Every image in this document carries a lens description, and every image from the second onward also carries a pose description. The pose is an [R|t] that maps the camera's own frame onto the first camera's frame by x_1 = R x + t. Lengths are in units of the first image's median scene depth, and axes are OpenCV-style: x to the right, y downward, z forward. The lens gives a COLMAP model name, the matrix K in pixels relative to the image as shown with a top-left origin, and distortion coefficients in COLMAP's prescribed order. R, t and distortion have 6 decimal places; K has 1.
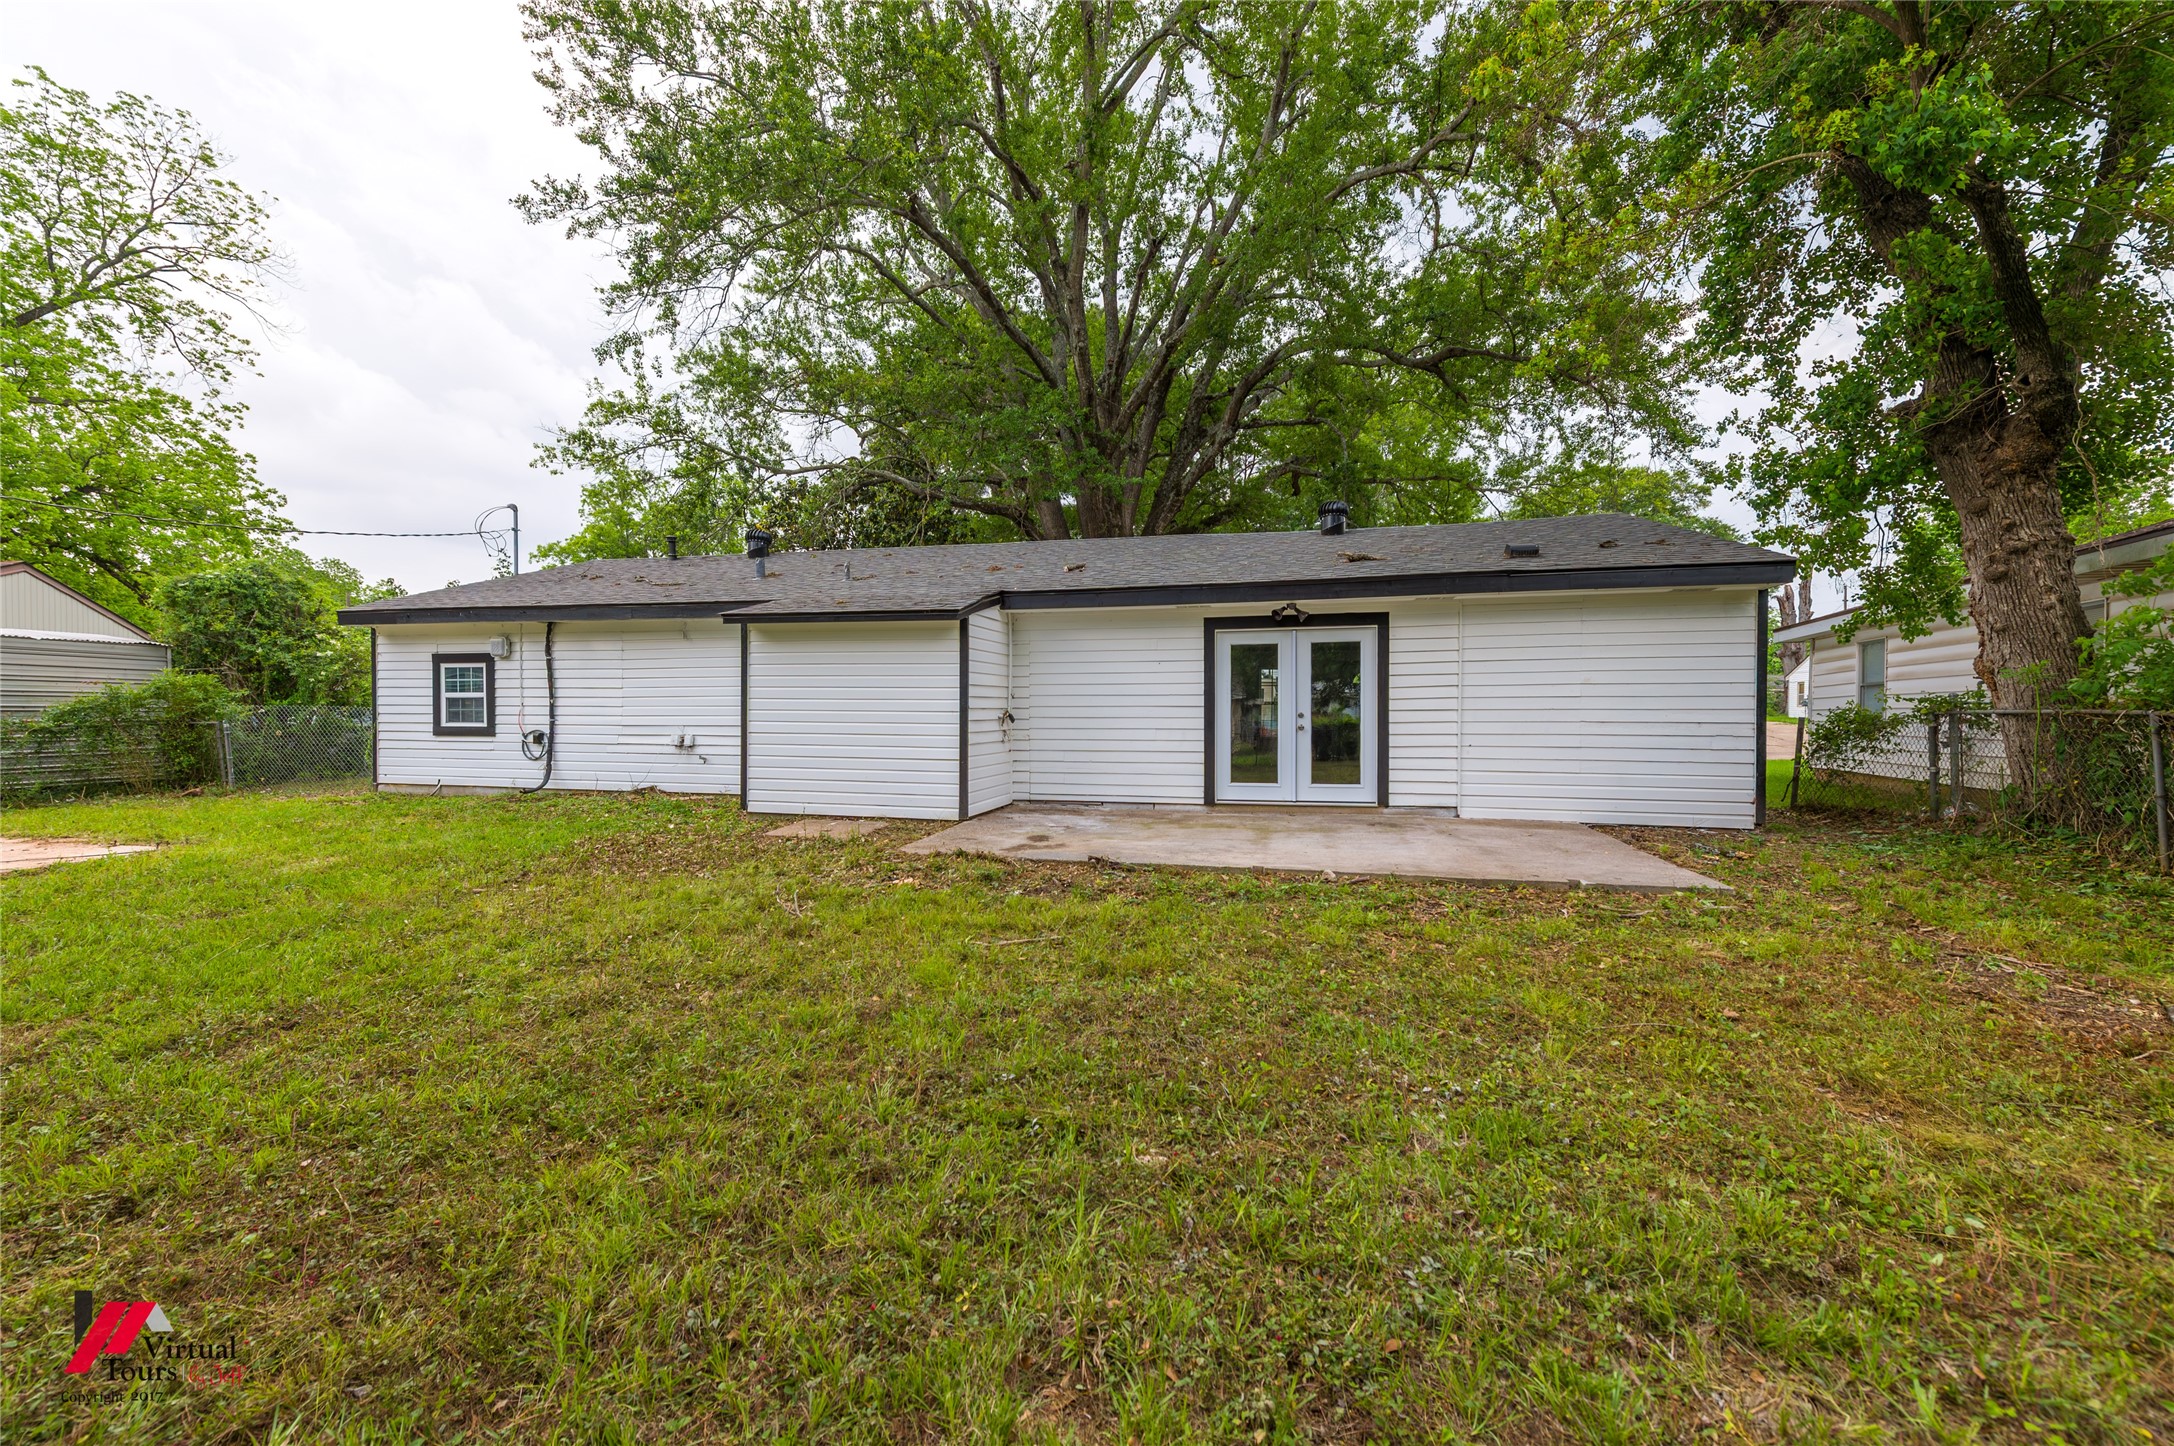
lens RADIAL K [[845.9, 0, 1088.1], [0, 845.9, 717.0], [0, 0, 1]] dist [-0.001073, -0.000403]
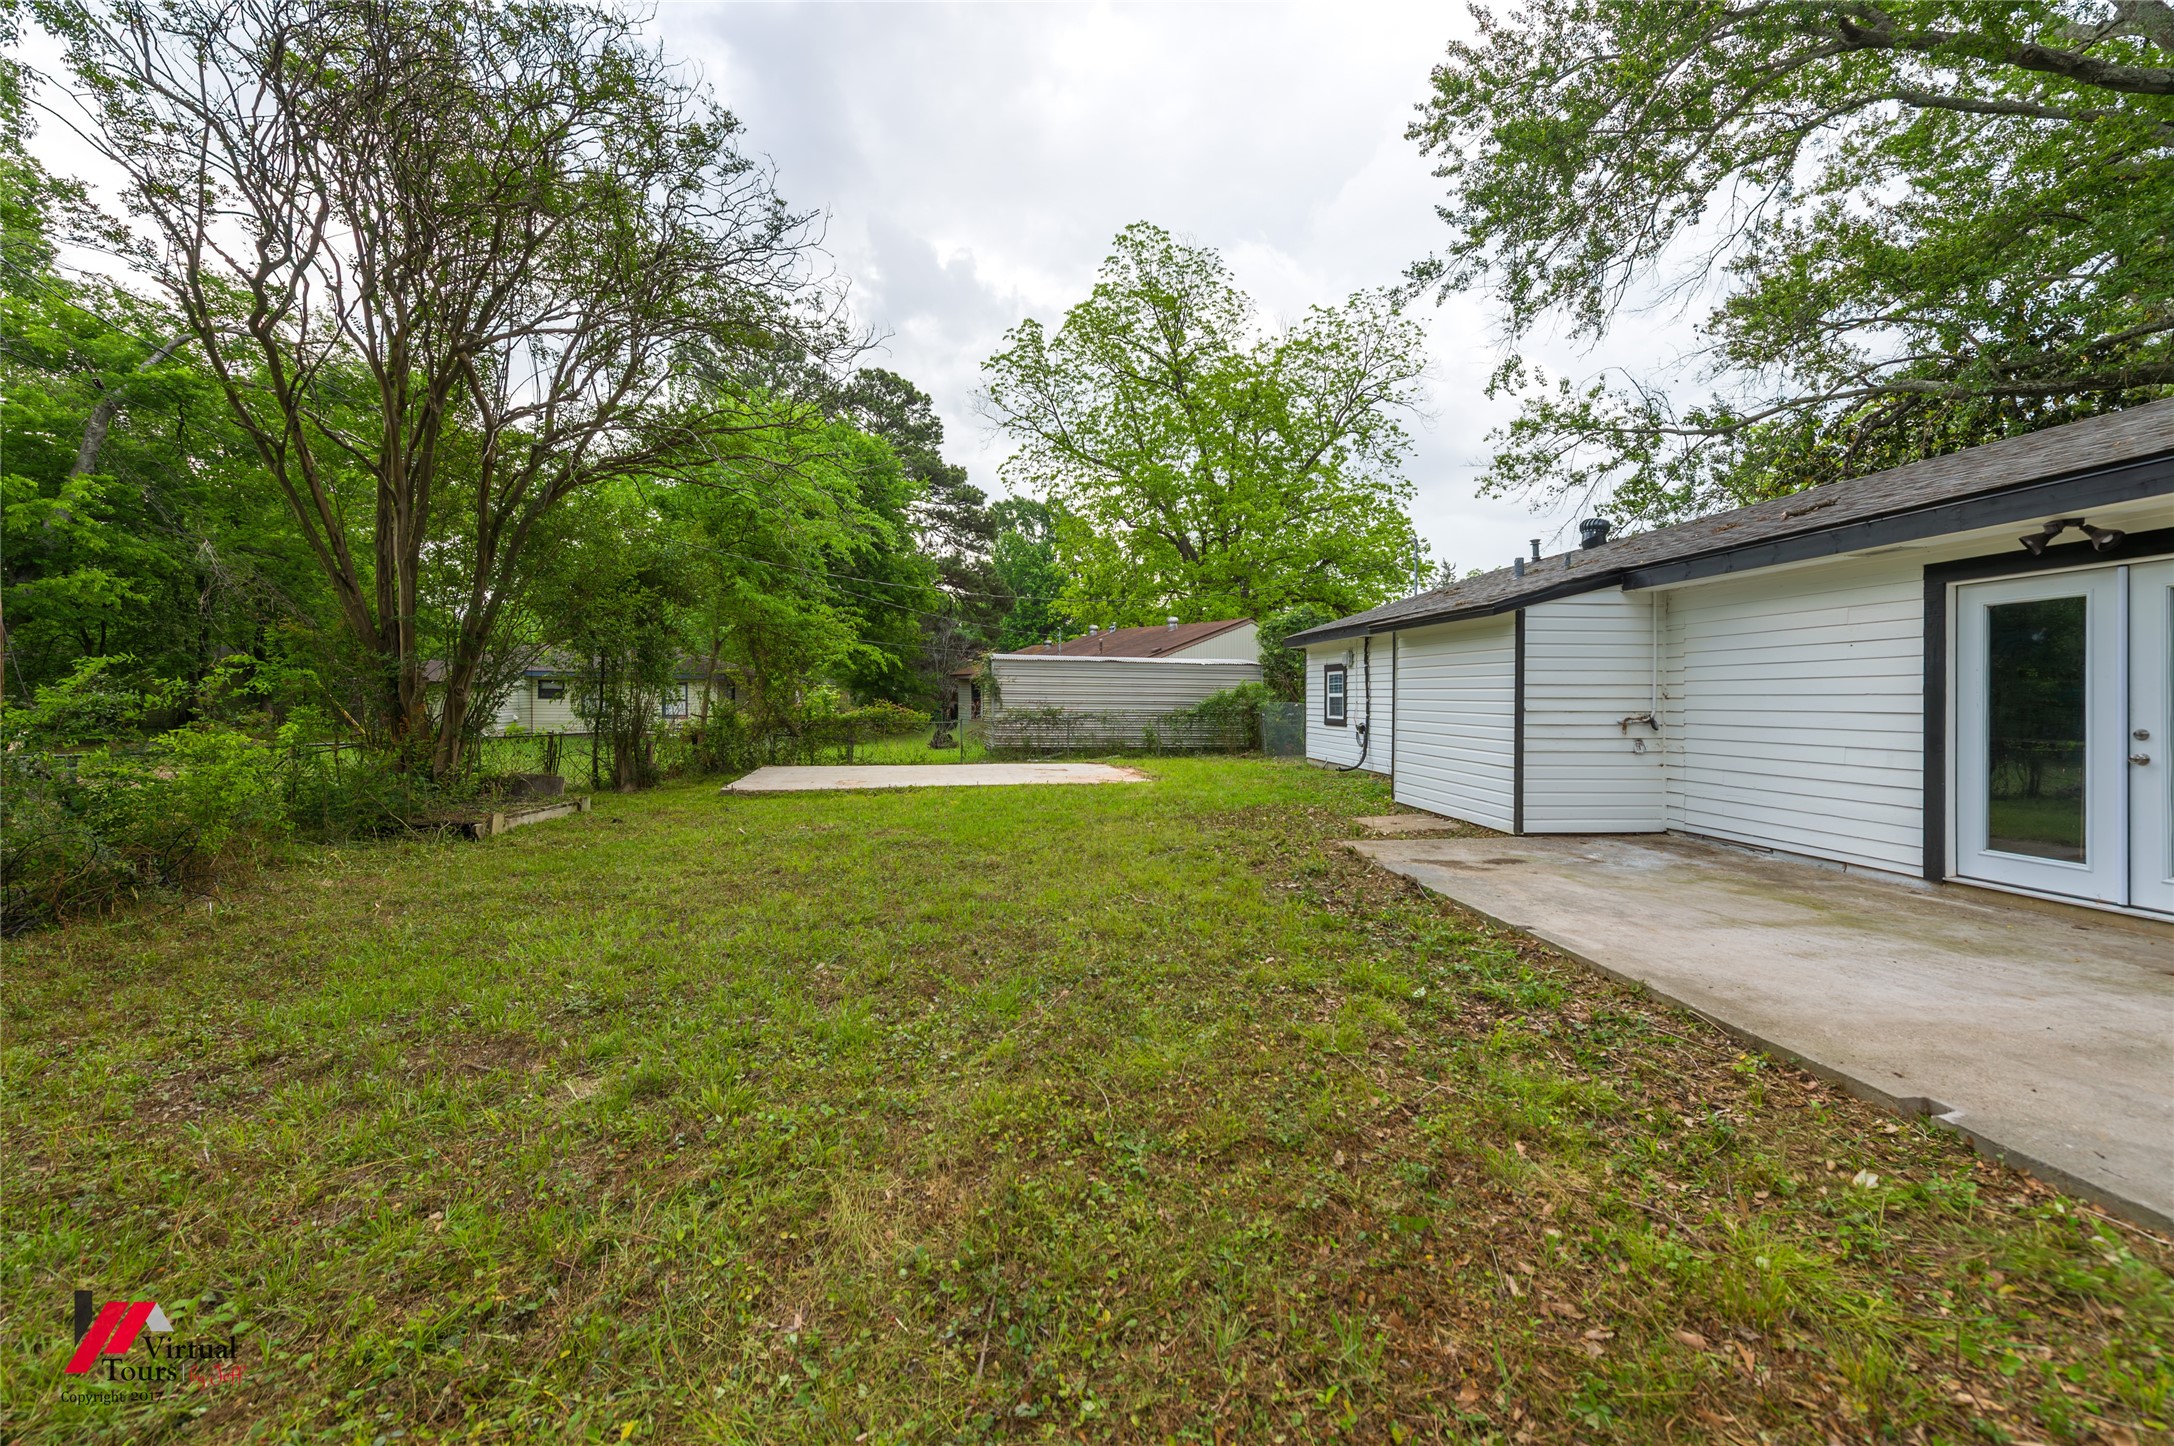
lens RADIAL K [[861.4, 0, 1086.2], [0, 861.4, 697.7], [0, 0, 1]] dist [-0.000037, -0.000102]
pose [[0.306792, 0.000562, -0.951777, 0.533493], [-0.015614, 0.999868, -0.004442, -0.011668], [0.951649, 0.016224, 0.306760, 0.252534]]
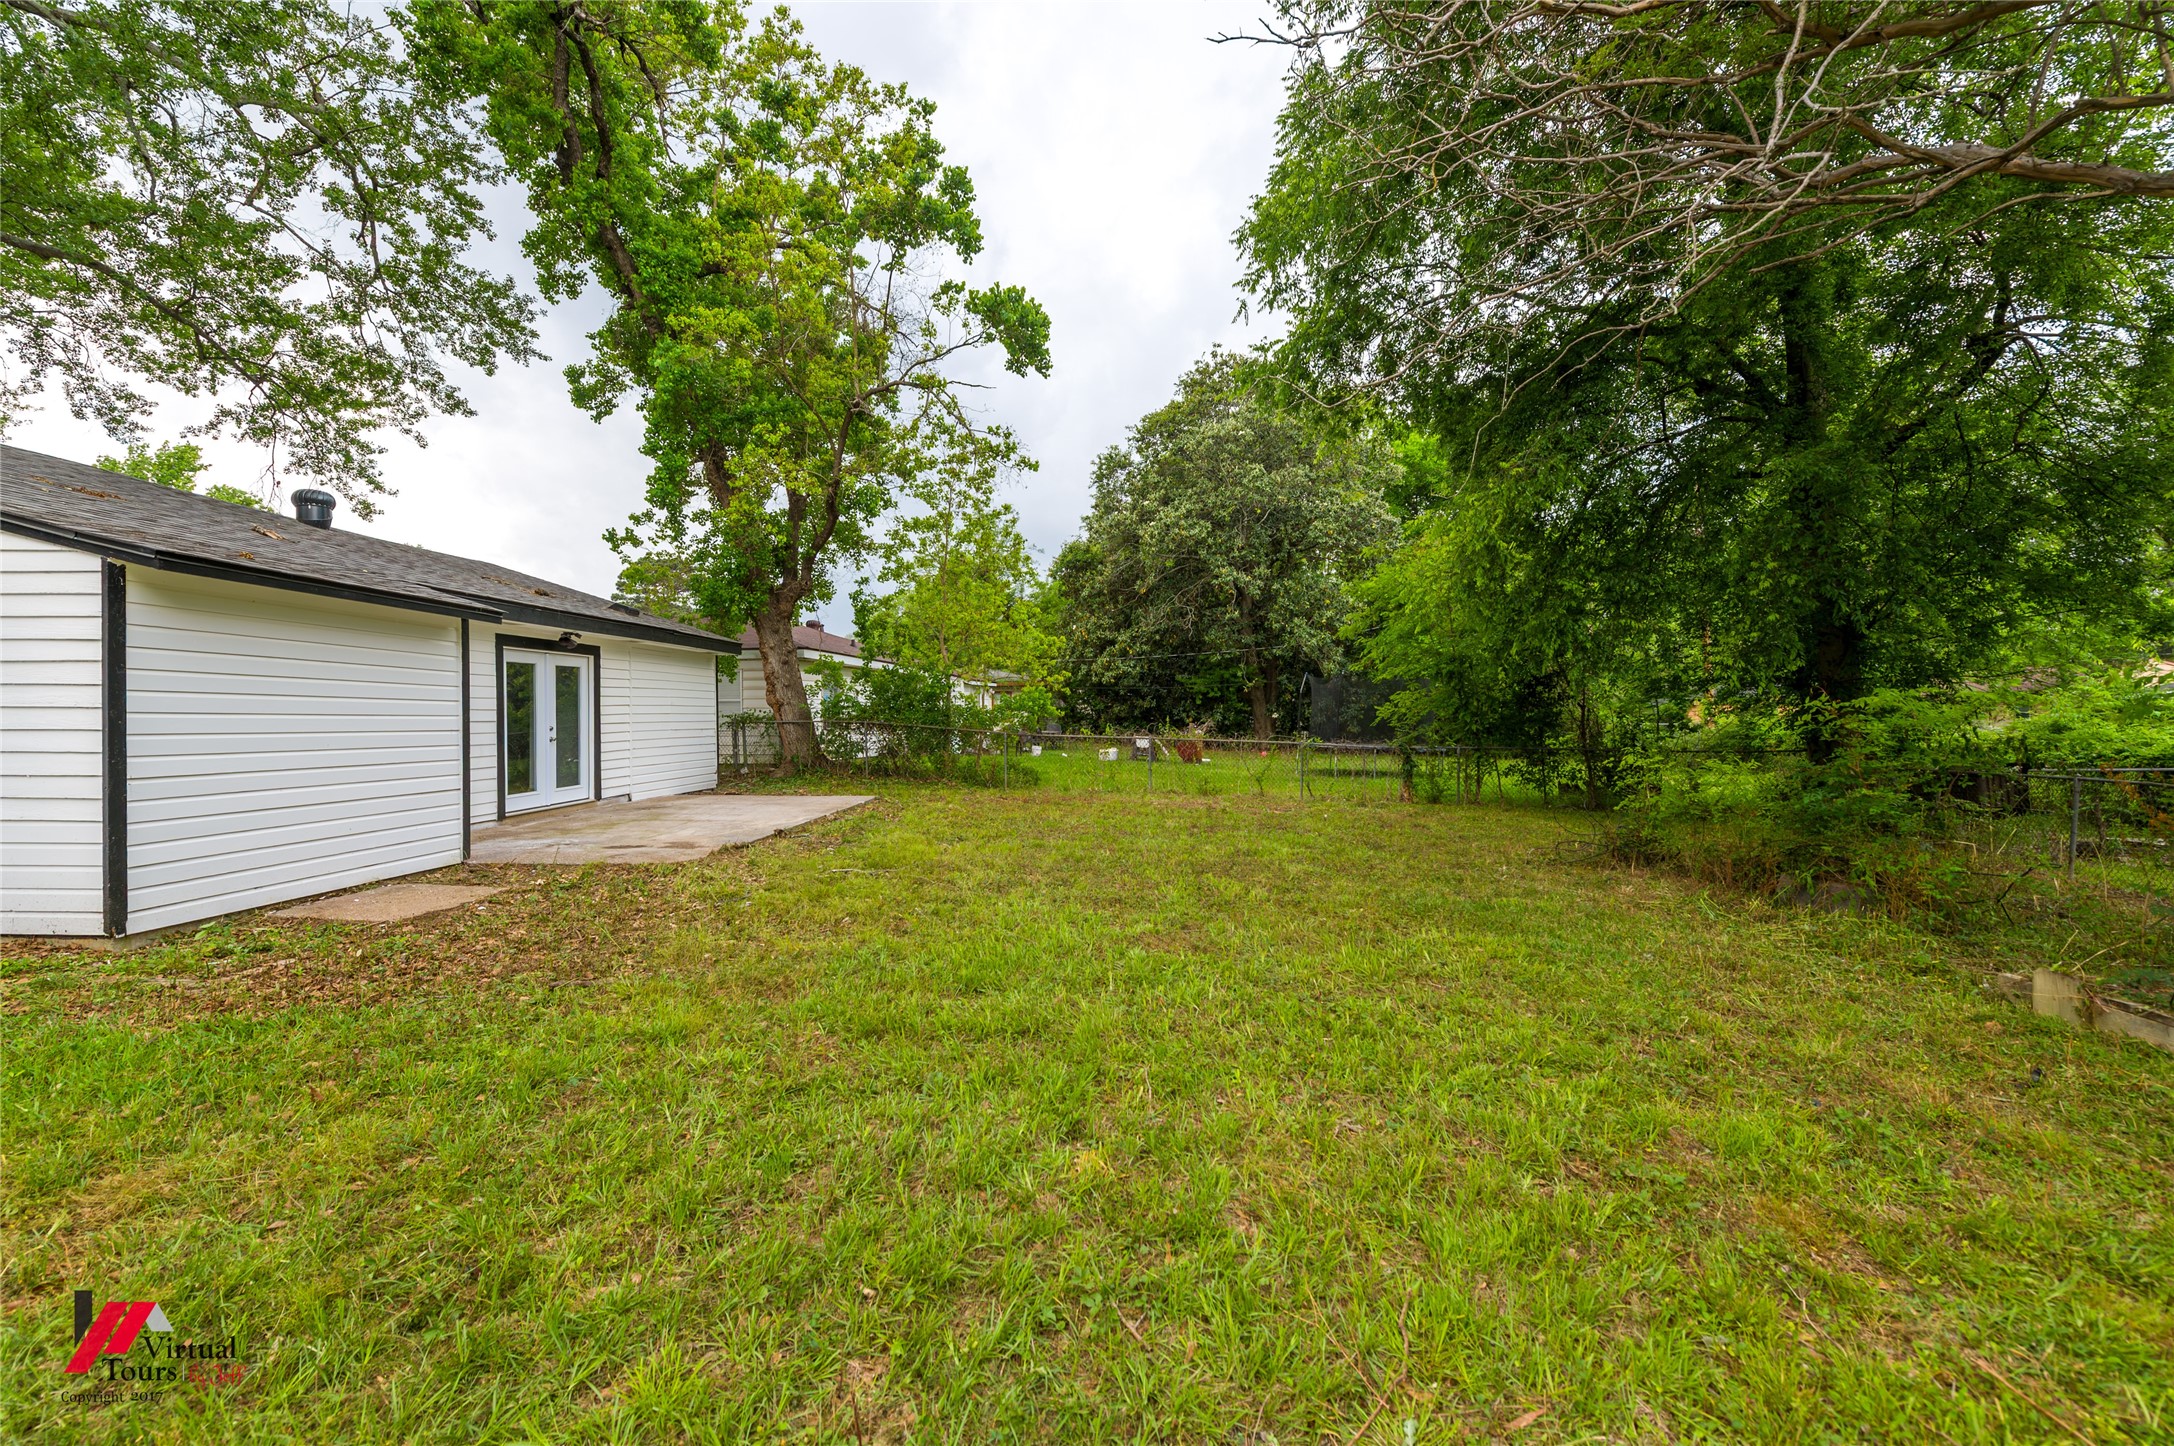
lens RADIAL K [[845.9, 0, 1088.1], [0, 845.9, 717.0], [0, 0, 1]] dist [-0.001073, -0.000403]
pose [[-0.202540, -0.001822, 0.979272, -0.985162], [0.009766, 0.999945, 0.003881, -0.015040], [-0.979225, 0.010349, -0.202511, 0.517136]]
